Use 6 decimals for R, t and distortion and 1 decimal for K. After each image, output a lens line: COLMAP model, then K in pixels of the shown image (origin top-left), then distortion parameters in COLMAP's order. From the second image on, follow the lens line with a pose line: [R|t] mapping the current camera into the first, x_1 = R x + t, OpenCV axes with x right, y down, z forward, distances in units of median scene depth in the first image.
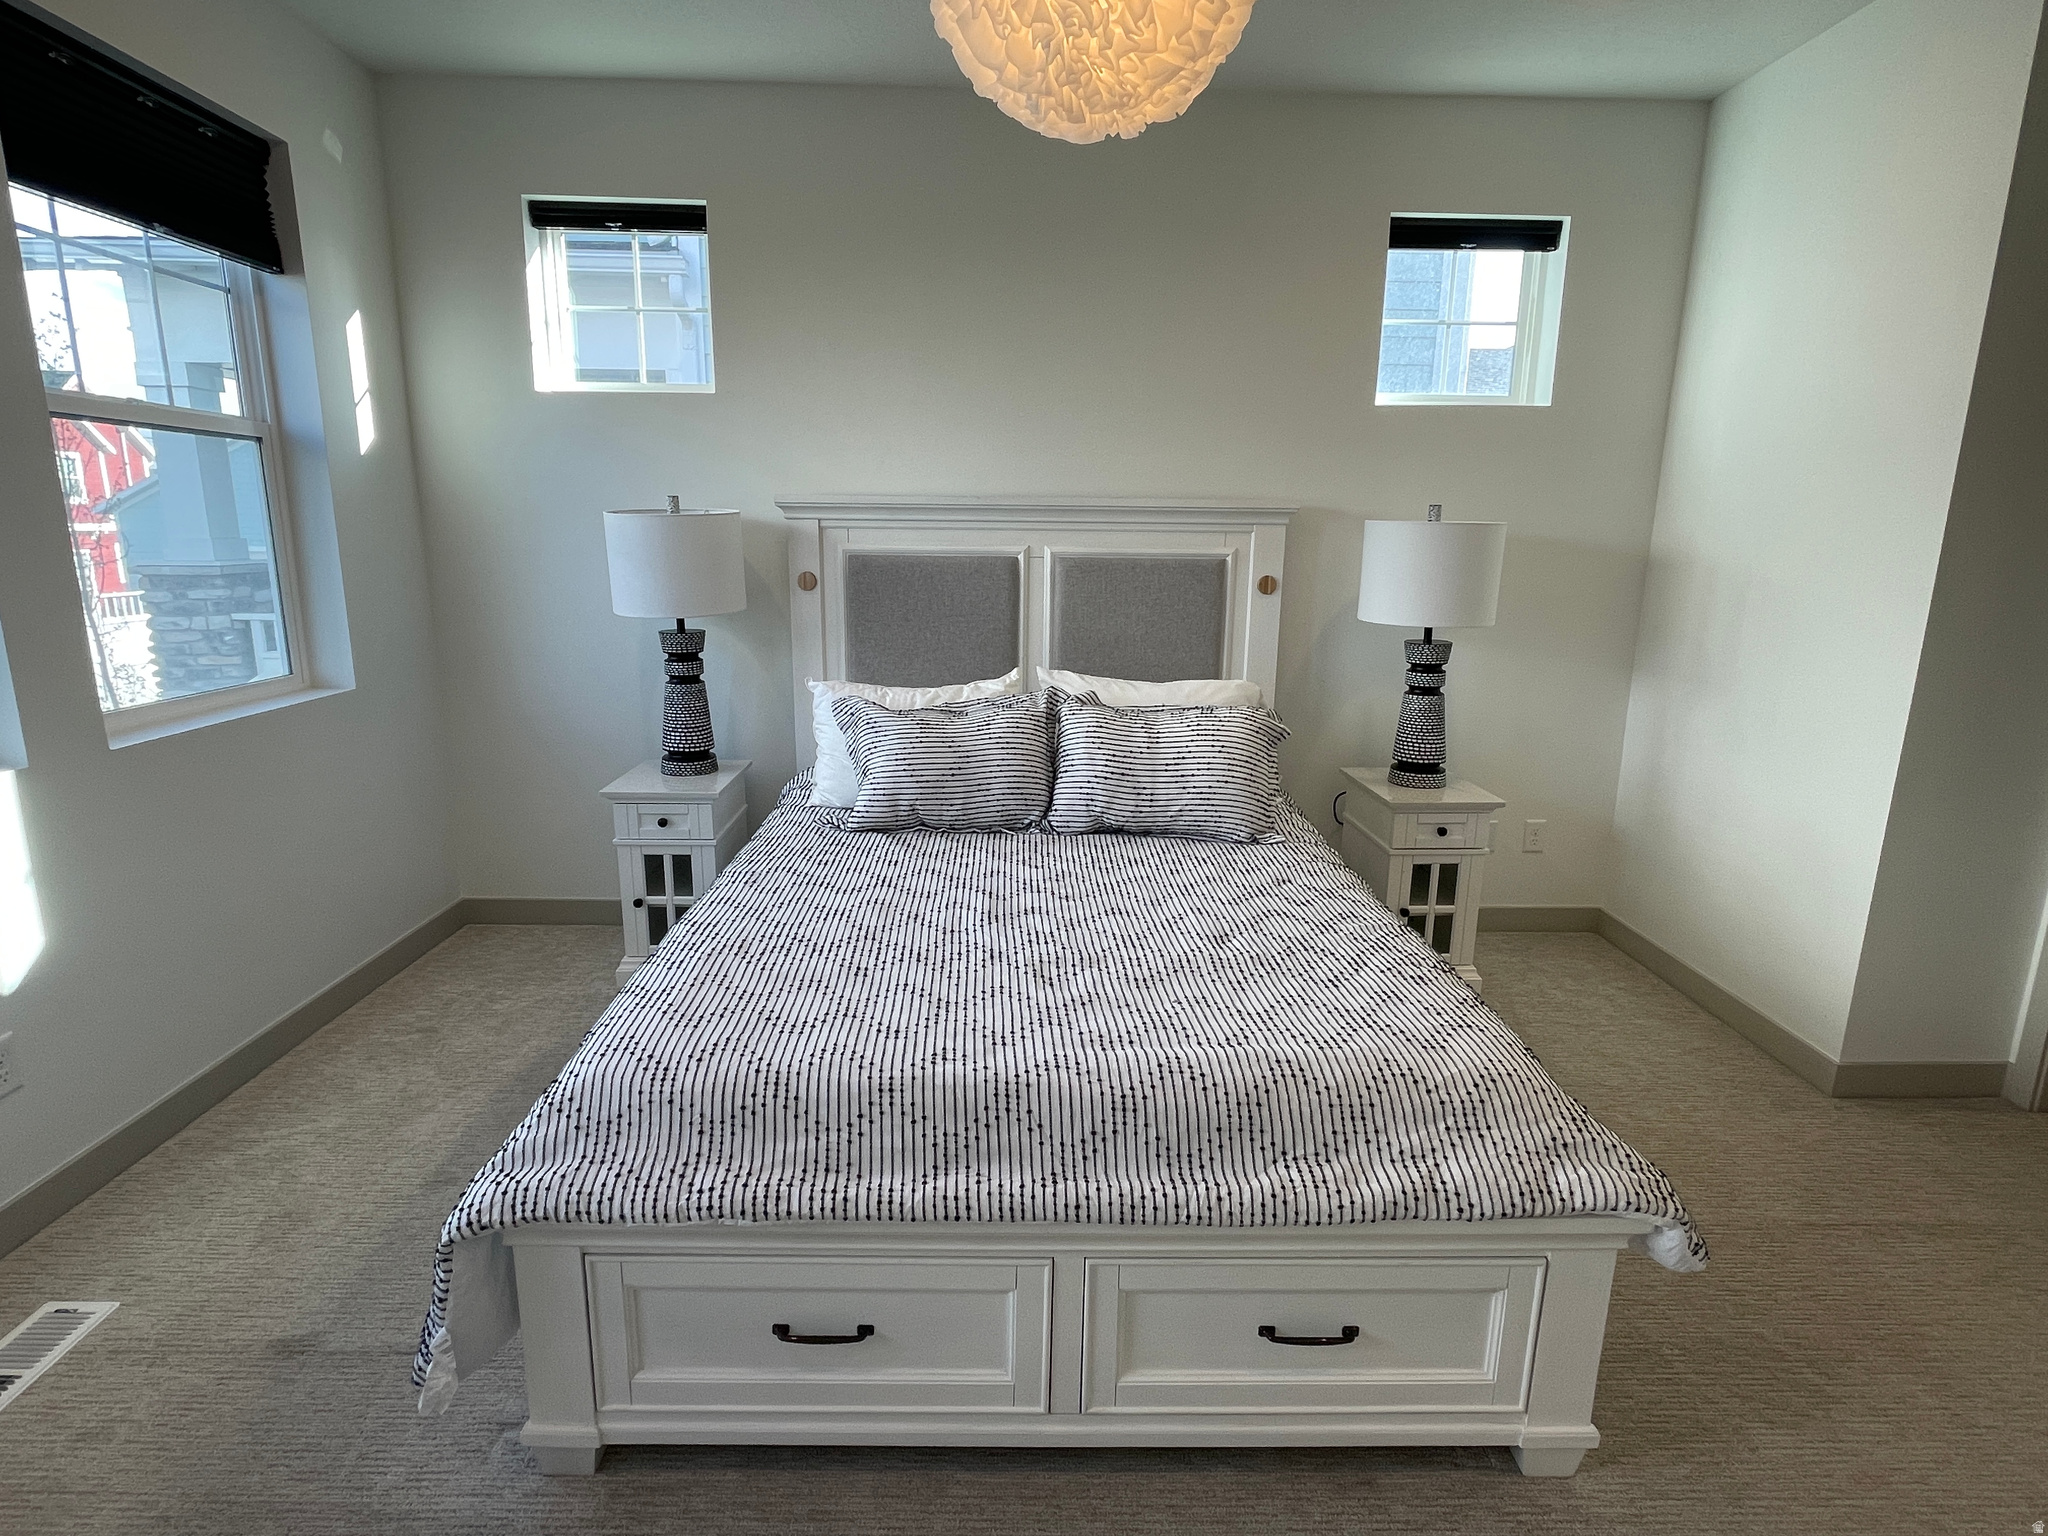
lens RADIAL K [[1044.9, 0, 1024.0], [0, 1044.9, 764.8], [0, 0, 1]] dist [-0.003502, 0.001057]
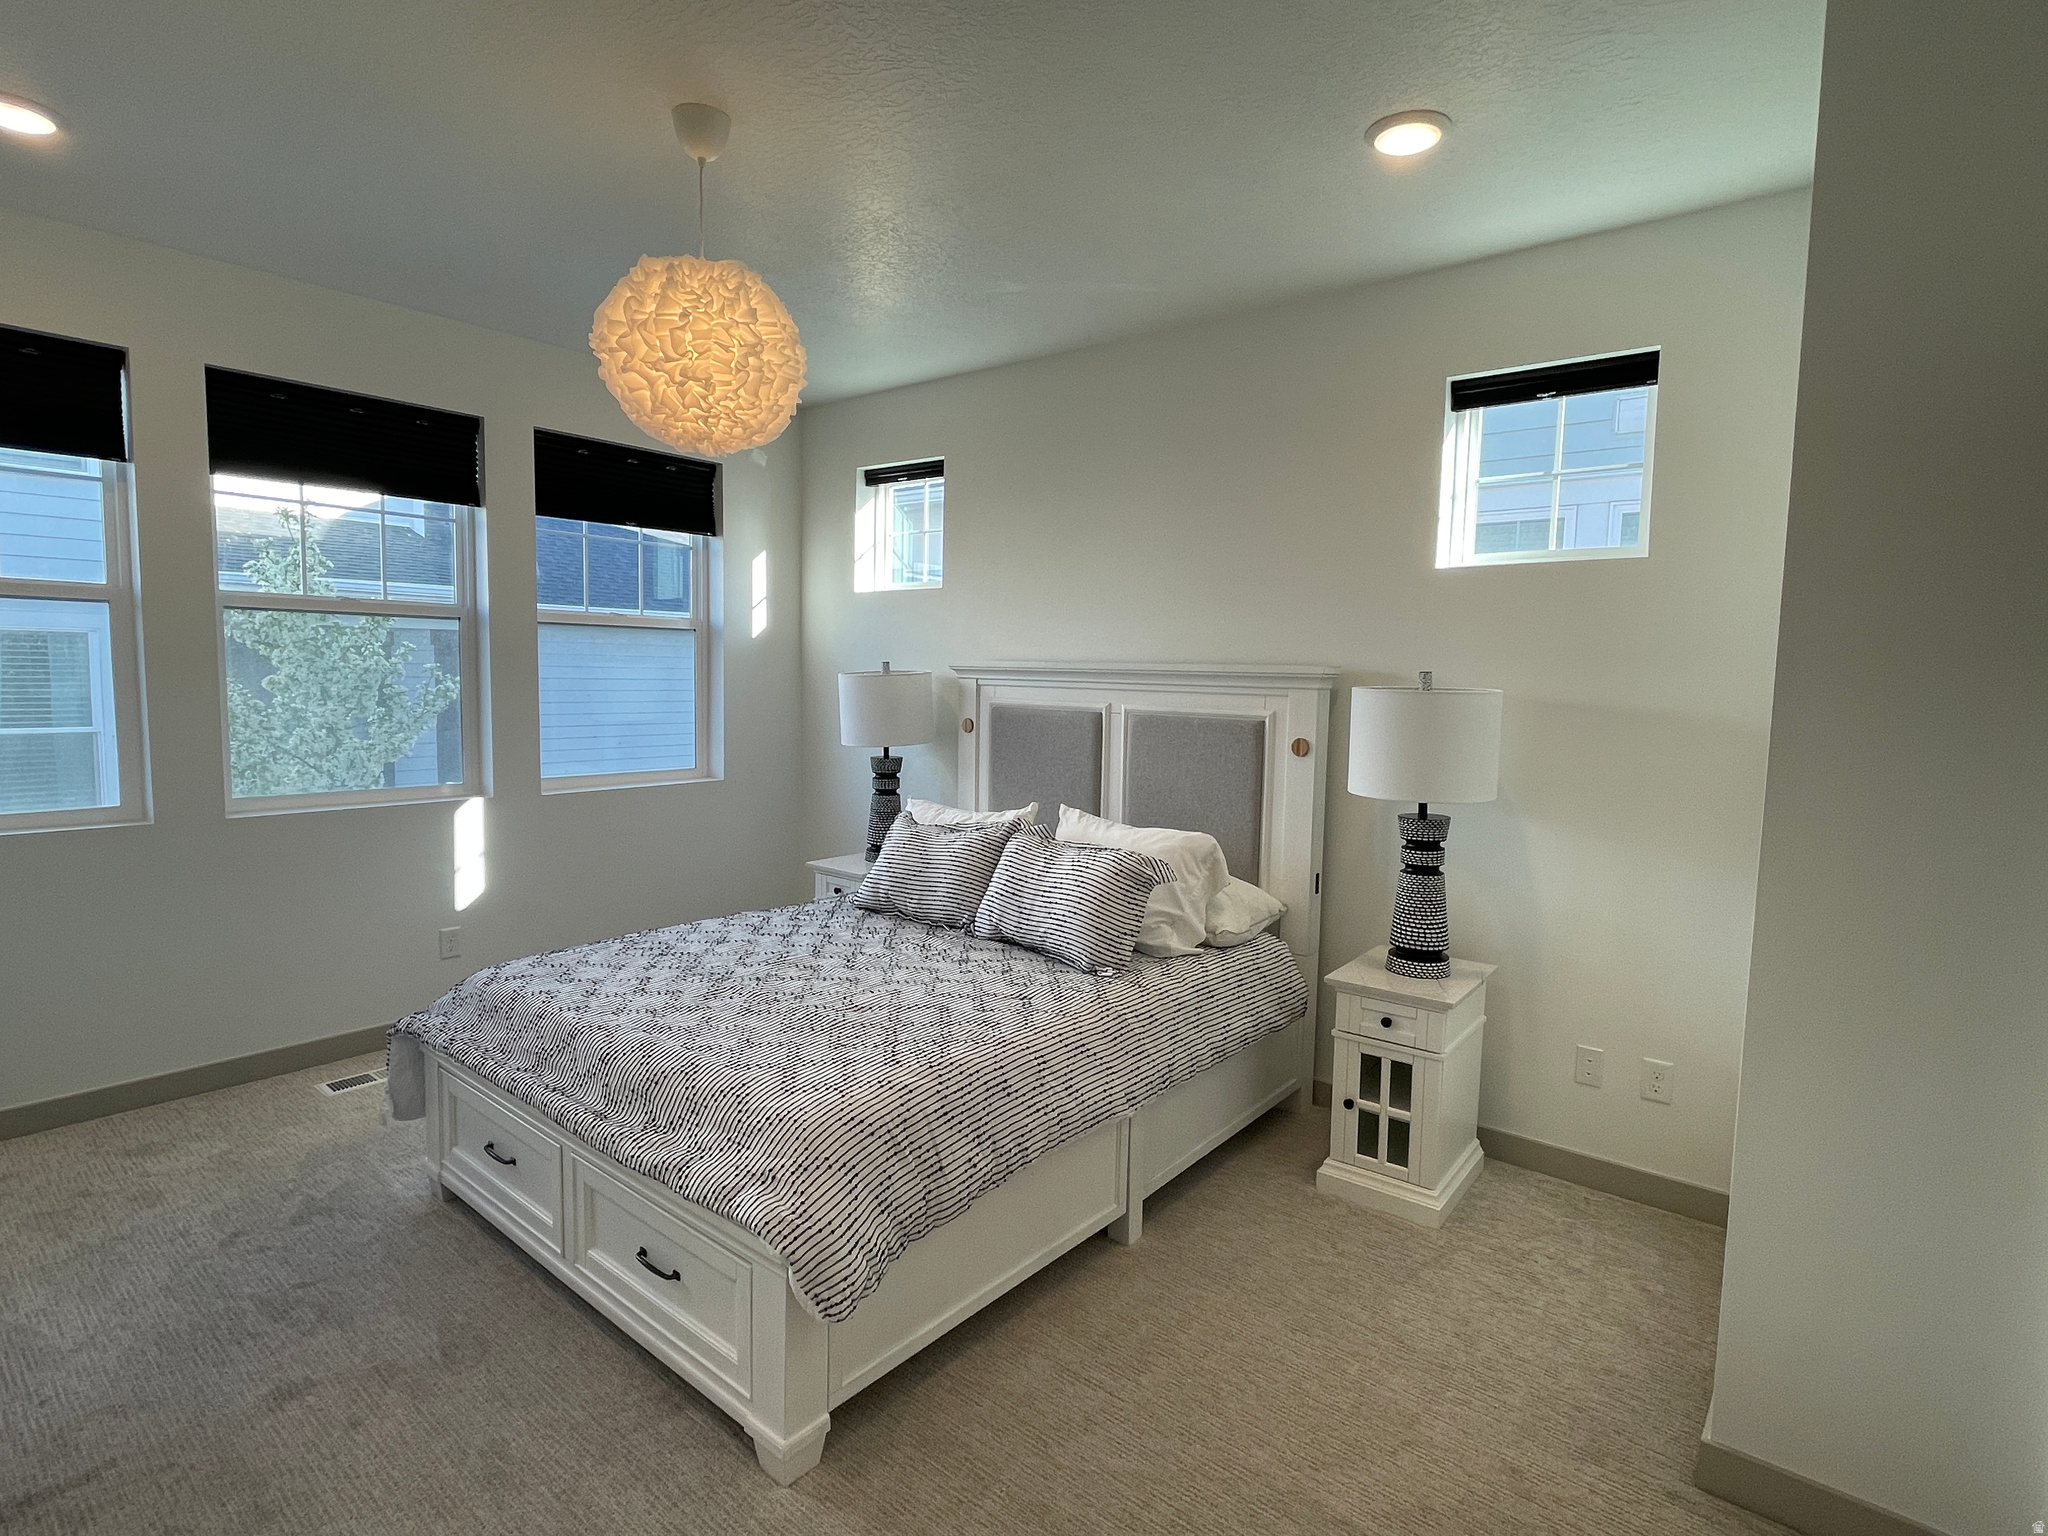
lens RADIAL K [[1044.9, 0, 1022.2], [0, 1044.9, 765.7], [0, 0, 1]] dist [-0.003502, 0.001057]
pose [[0.757110, 0.064880, -0.650058, 0.726448], [-0.153761, 0.984799, -0.080793, -0.033447], [0.634934, 0.161123, 0.755578, 0.073614]]
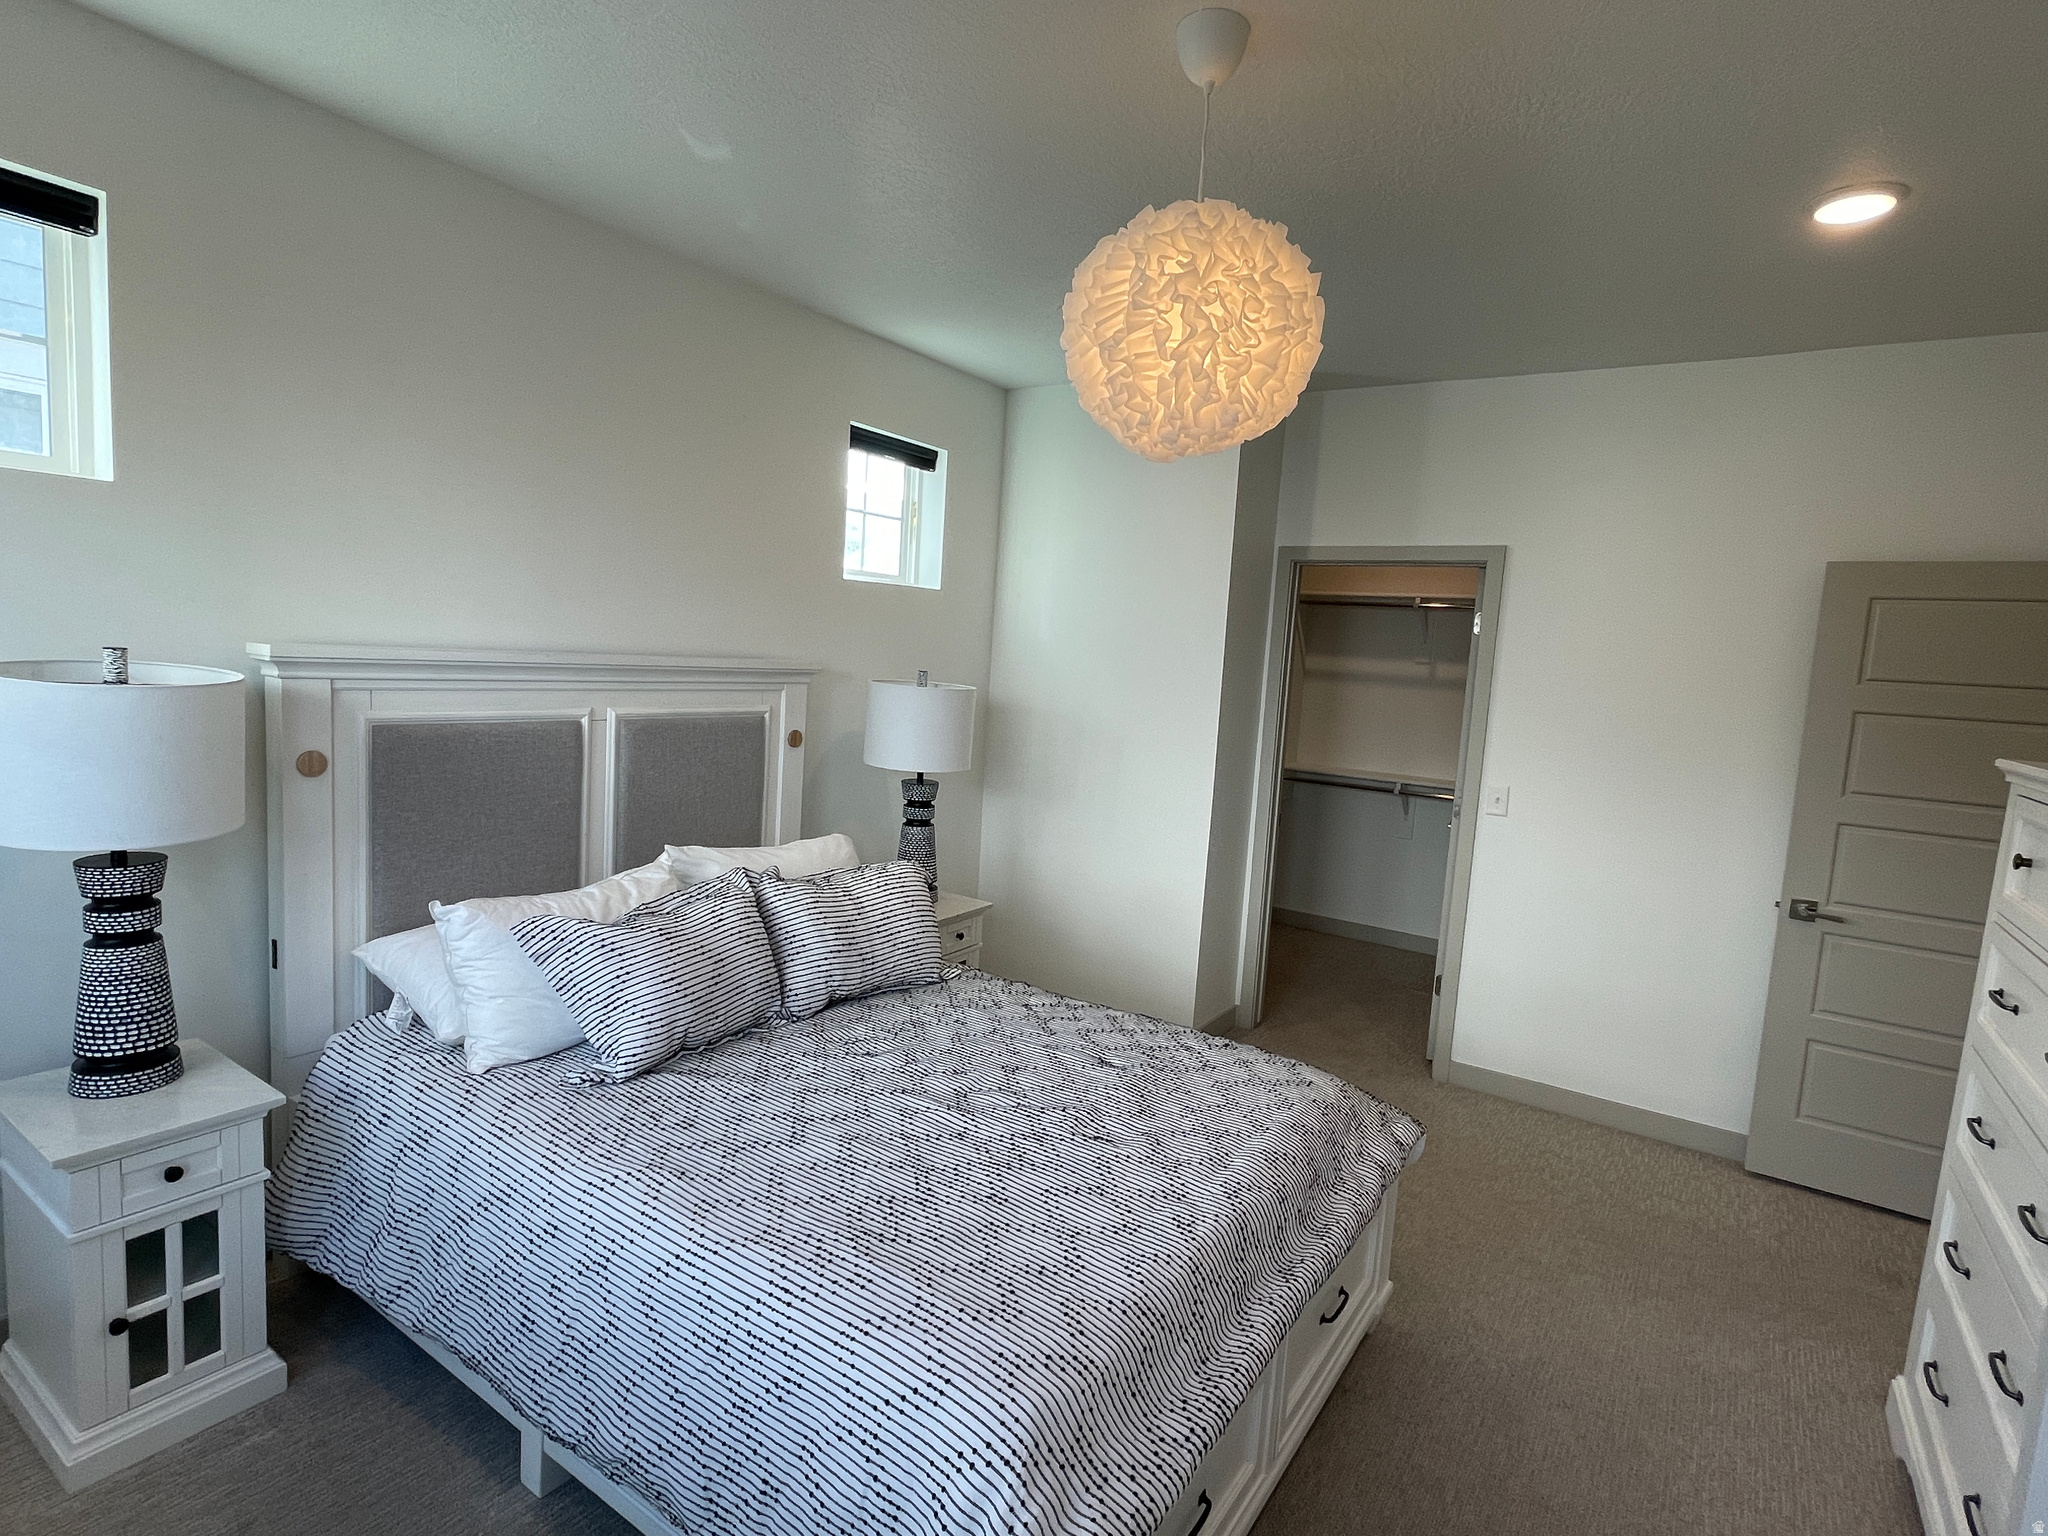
lens RADIAL K [[1044.9, 0, 1020.3], [0, 1044.9, 765.4], [0, 0, 1]] dist [-0.003502, 0.001057]
pose [[0.579609, -0.067511, 0.812093, -0.531199], [0.124674, 0.992176, -0.006501, -0.116051], [-0.805301, 0.105015, 0.583492, 0.207913]]
